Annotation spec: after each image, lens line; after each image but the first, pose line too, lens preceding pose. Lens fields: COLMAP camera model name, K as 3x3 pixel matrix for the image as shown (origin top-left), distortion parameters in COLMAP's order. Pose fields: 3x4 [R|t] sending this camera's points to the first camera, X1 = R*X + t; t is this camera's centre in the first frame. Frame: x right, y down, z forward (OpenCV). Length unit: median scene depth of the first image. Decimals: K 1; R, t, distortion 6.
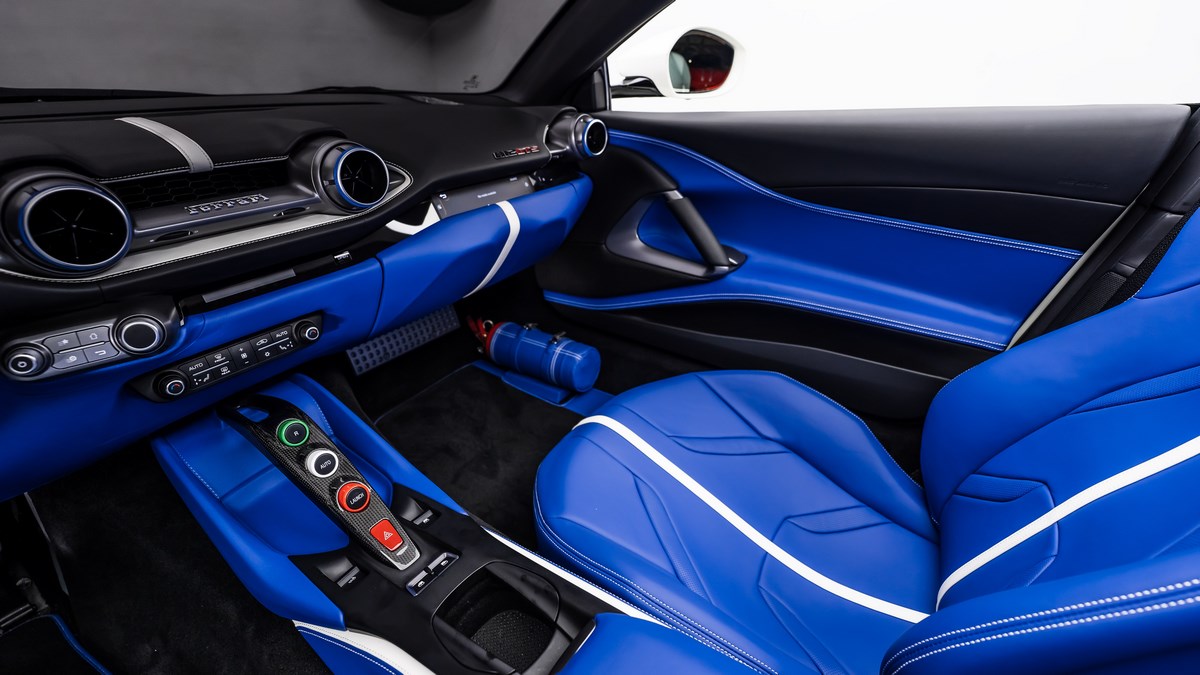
lens RADIAL K [[527.5, 0, 593.9], [0, 527.5, 329.6], [0, 0, 1]] dist [-0.022248, -0.000822]
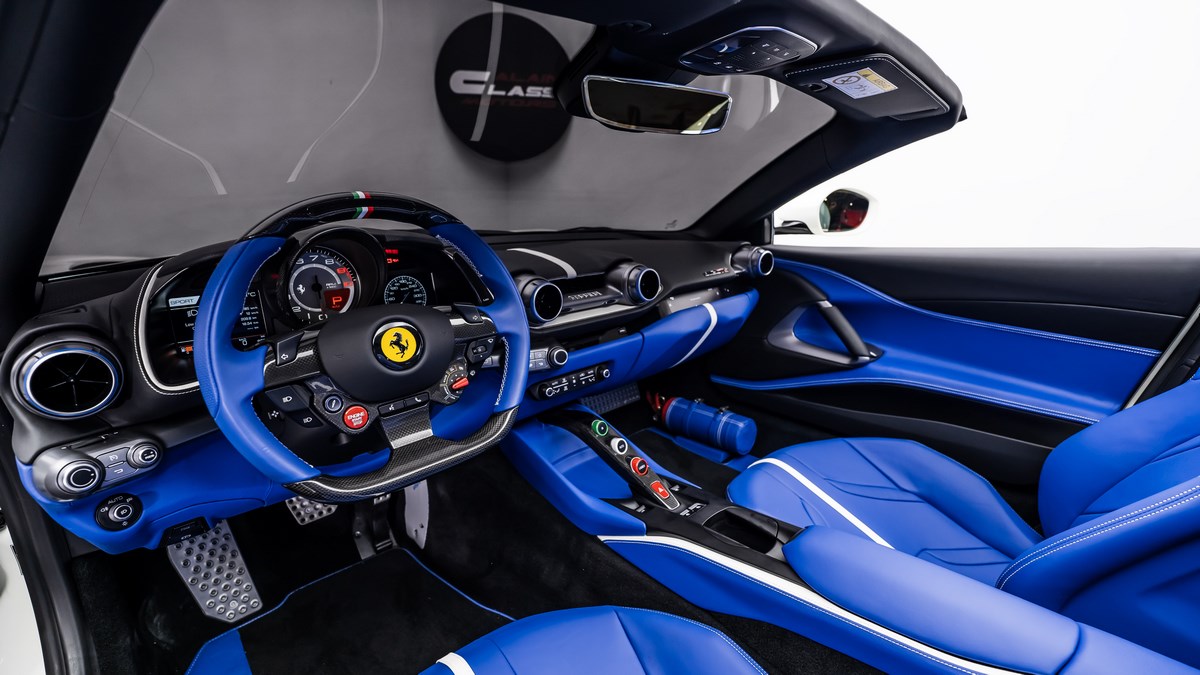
lens RADIAL K [[511.6, 0, 600.0], [0, 511.6, 337.5], [0, 0, 1]] dist [-0.001452, -0.012308]
pose [[0.978109, 0.045121, -0.203145, -0.159790], [-0.083871, 0.978888, -0.186398, 0.137721], [0.190445, 0.199356, 0.961243, -0.405758]]
